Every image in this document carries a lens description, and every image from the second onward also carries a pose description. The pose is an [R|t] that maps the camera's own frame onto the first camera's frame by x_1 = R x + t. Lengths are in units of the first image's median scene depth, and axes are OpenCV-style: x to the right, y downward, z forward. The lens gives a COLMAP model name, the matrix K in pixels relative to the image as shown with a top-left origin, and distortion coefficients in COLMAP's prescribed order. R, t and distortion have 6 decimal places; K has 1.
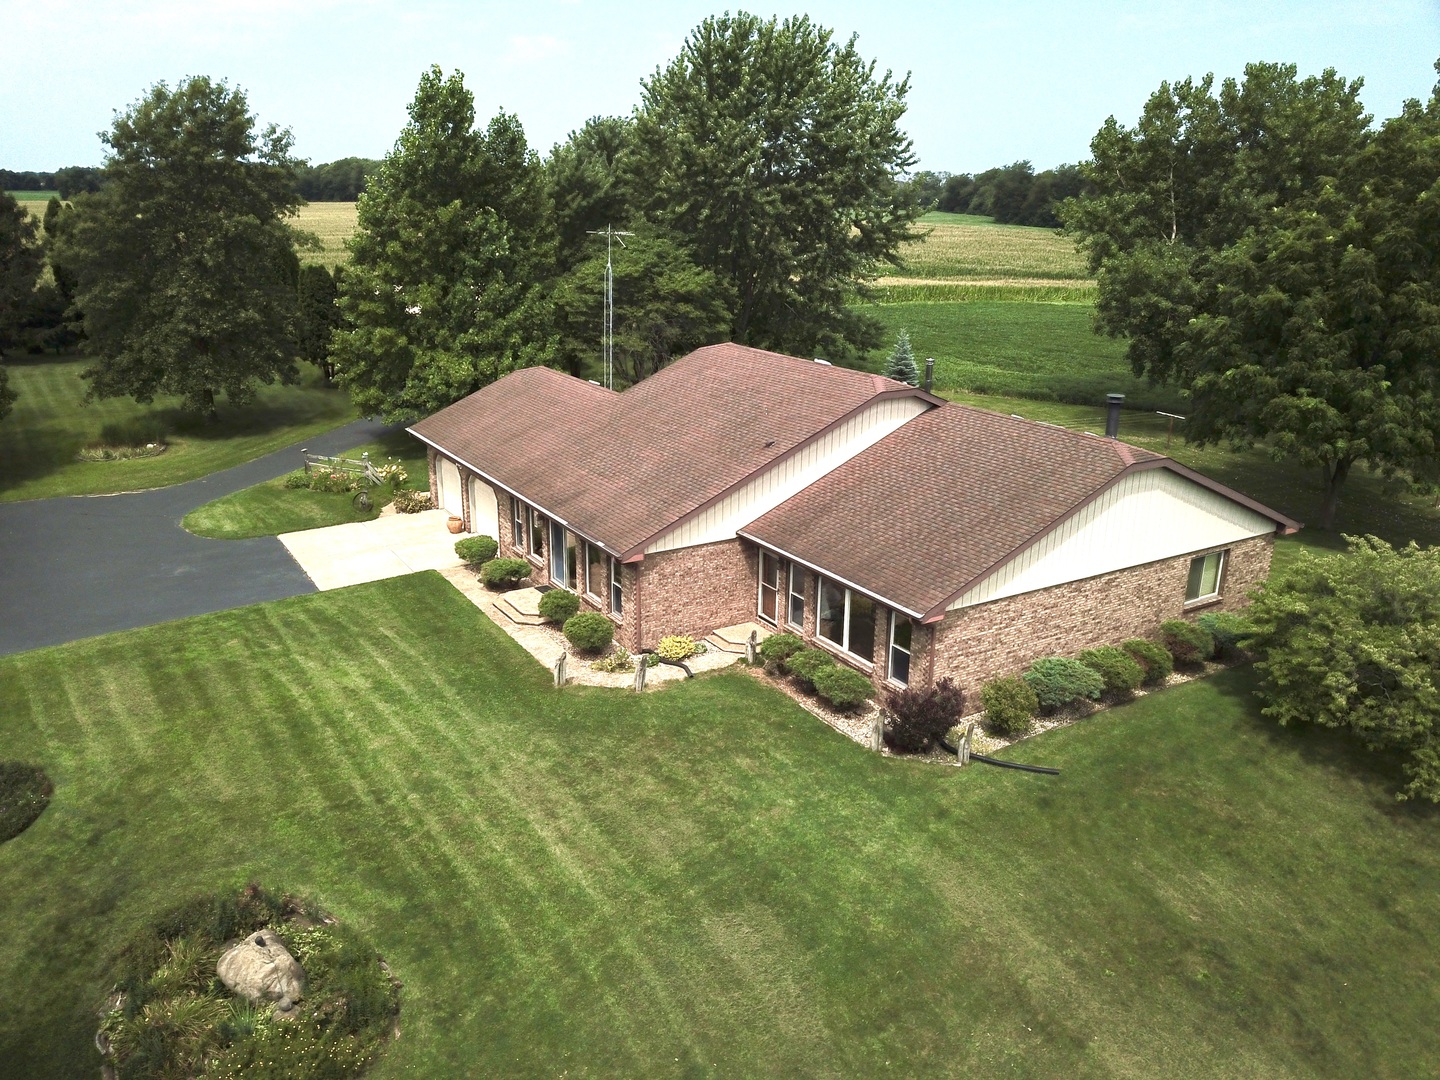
lens RADIAL K [[1093.4, 0, 705.5], [0, 1093.4, 540.4], [0, 0, 1]] dist [0.016022, -0.008685]
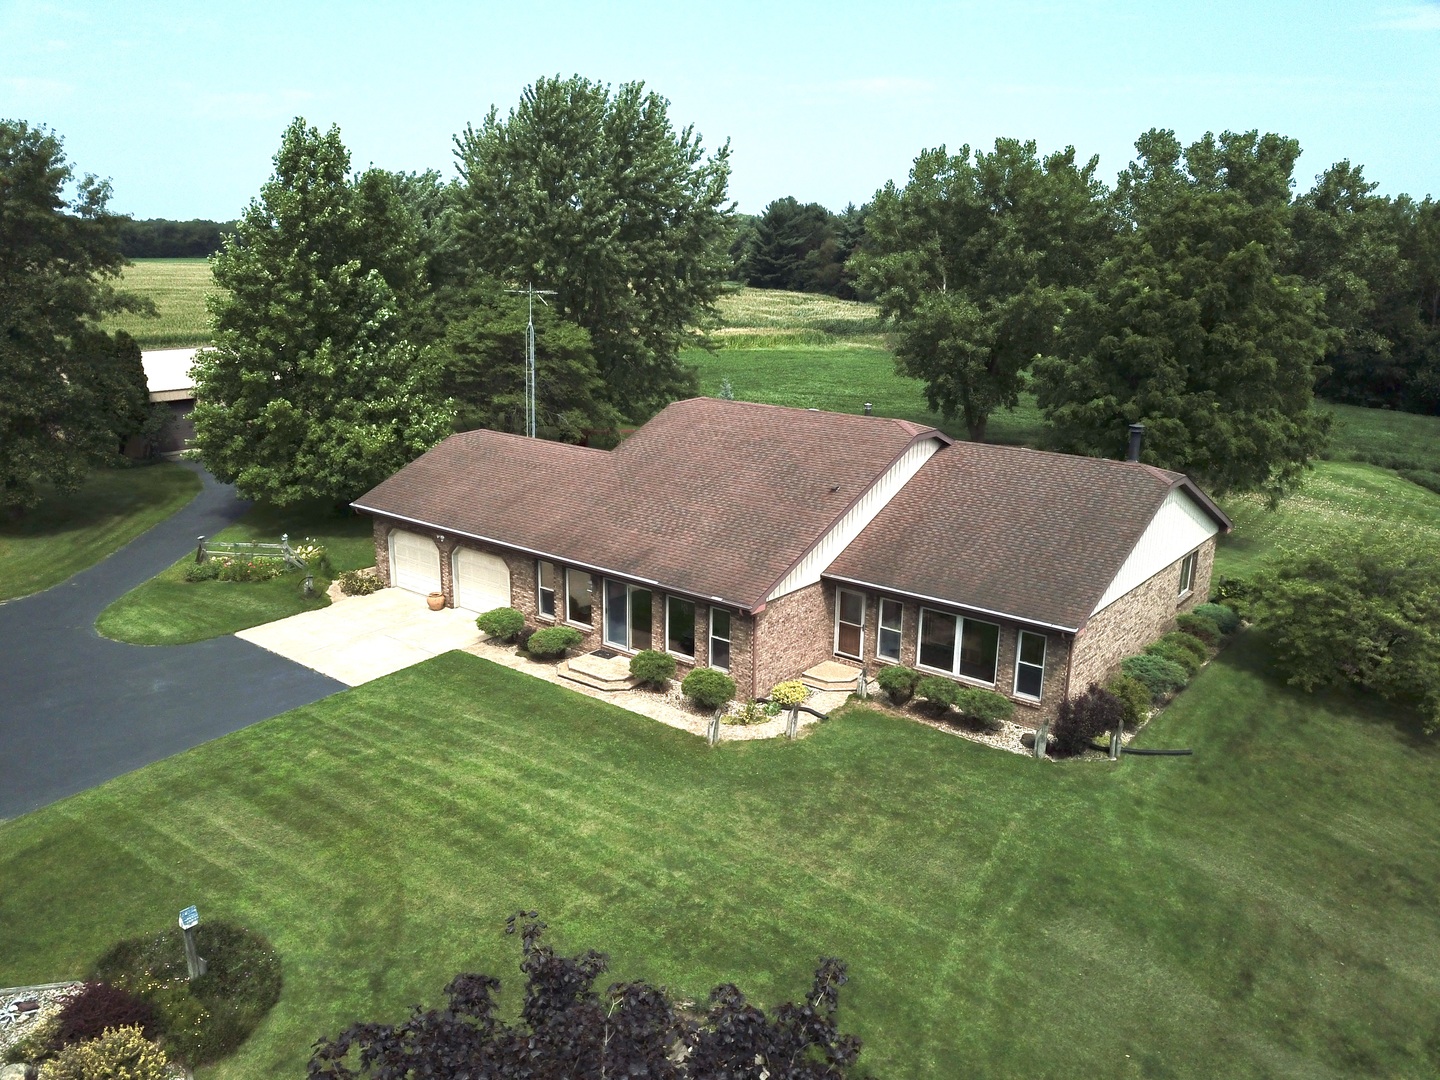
lens RADIAL K [[1093.4, 0, 705.5], [0, 1093.4, 540.4], [0, 0, 1]] dist [0.016022, -0.008685]
pose [[0.943851, -0.085777, 0.319042, -0.399276], [0.099952, 0.994590, -0.028293, -0.021727], [-0.314889, 0.058594, 0.947318, 0.046718]]
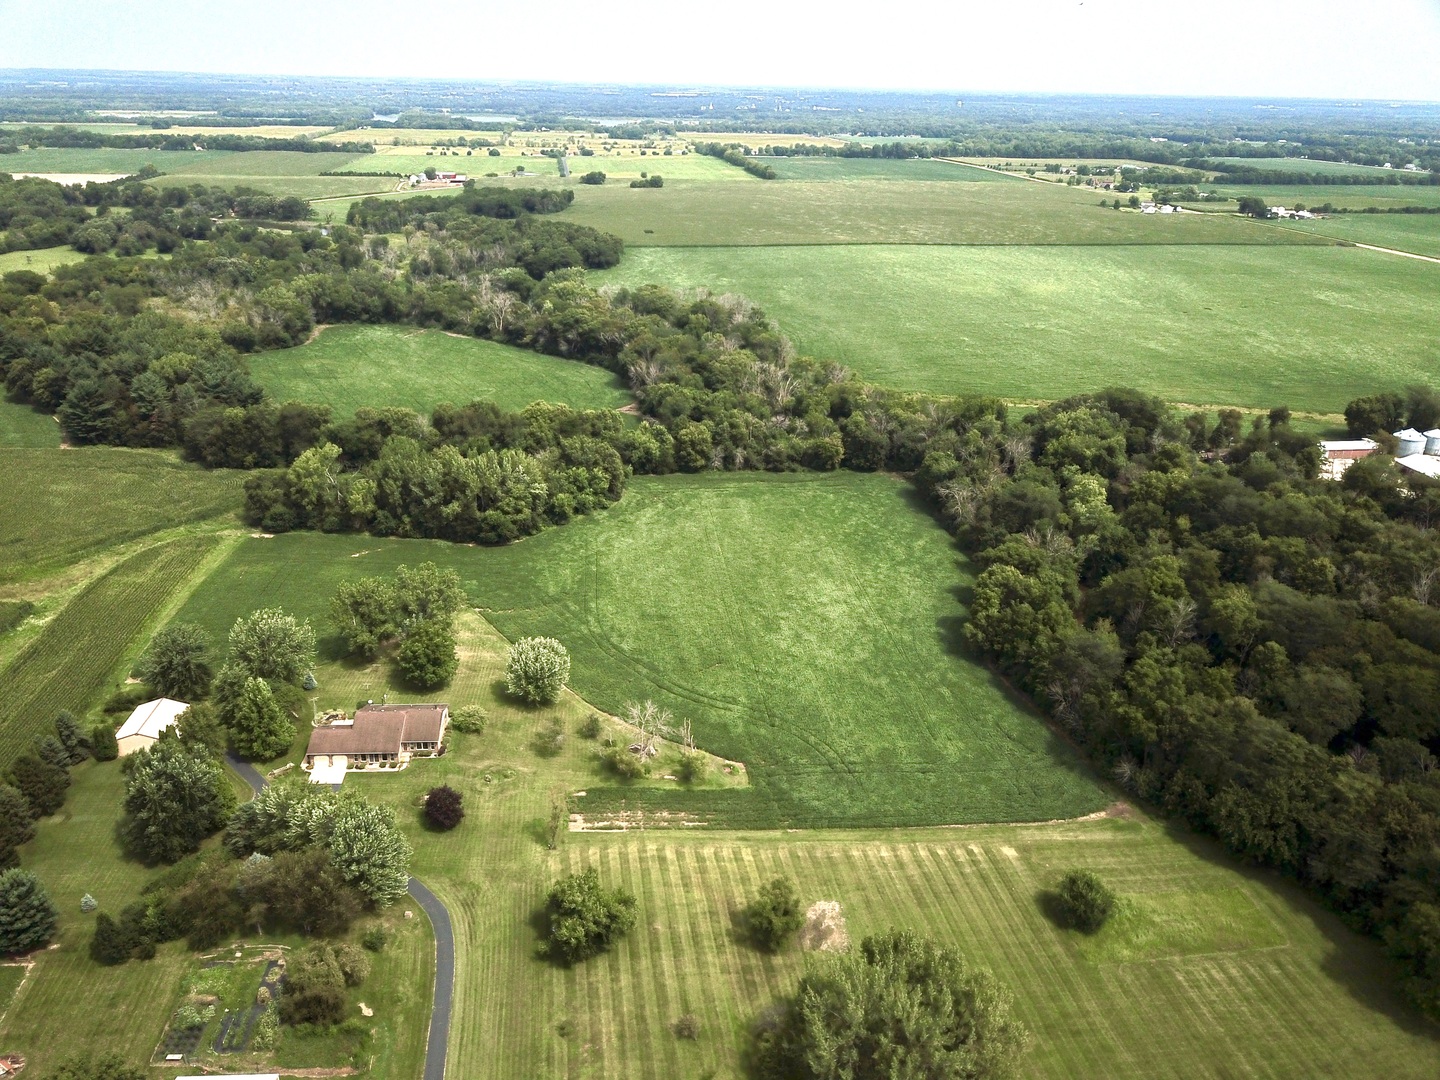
lens RADIAL K [[1093.4, 0, 705.5], [0, 1093.4, 540.4], [0, 0, 1]] dist [0.016022, -0.008685]
pose [[0.477458, -0.336944, 0.811482, -4.410192], [0.245974, 0.937880, 0.244701, -2.524009], [-0.843523, 0.082769, 0.530677, -4.635099]]
